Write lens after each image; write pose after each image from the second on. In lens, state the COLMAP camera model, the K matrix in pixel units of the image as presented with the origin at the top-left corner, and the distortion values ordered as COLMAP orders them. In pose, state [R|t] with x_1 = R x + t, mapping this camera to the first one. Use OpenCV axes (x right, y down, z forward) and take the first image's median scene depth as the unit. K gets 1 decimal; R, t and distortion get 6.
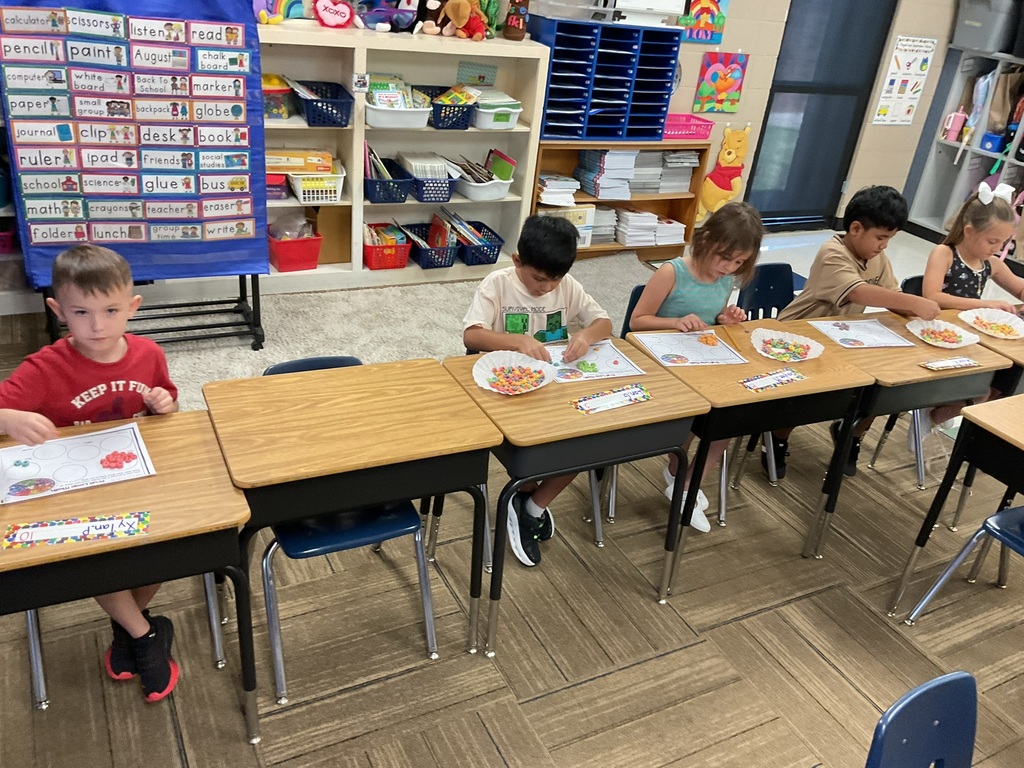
lens RADIAL K [[855.6, 0, 511.9], [0, 855.6, 384.0], [0, 0, 1]] dist [-0.013177, -0.006142]
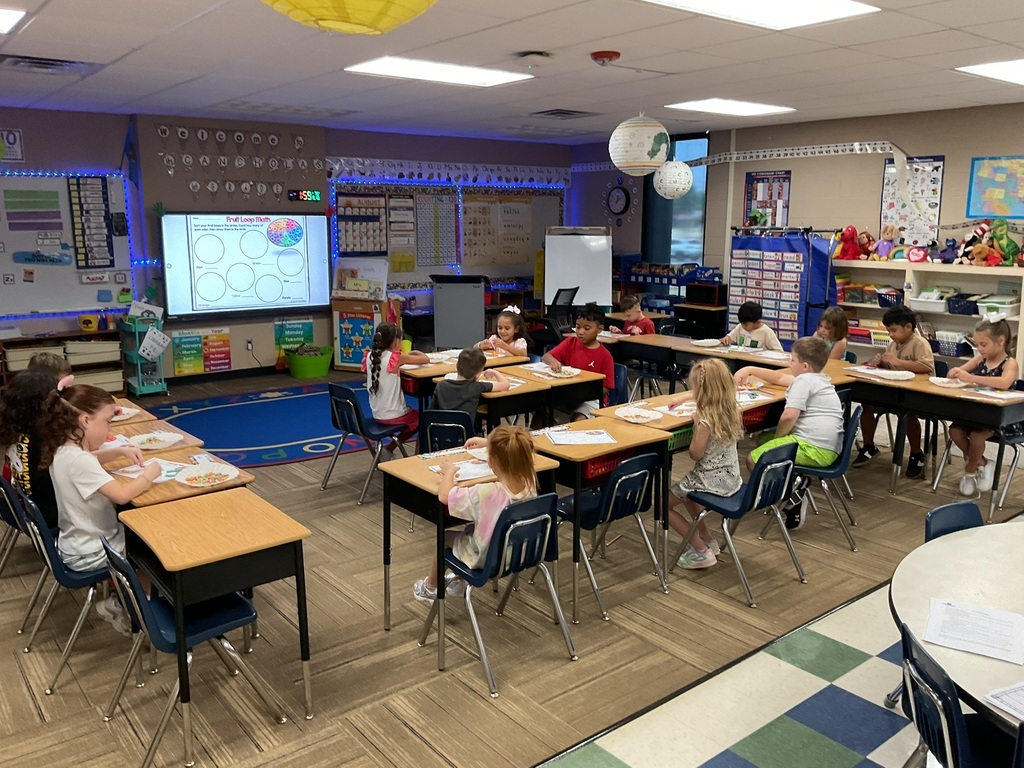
lens RADIAL K [[855.6, 0, 512.4], [0, 855.6, 382.3], [0, 0, 1]] dist [-0.013177, -0.006142]
pose [[0.175252, 0.069393, -0.982075, 2.045018], [-0.432550, 0.901509, -0.013489, 0.326621], [0.884414, 0.427160, 0.188007, -0.067395]]
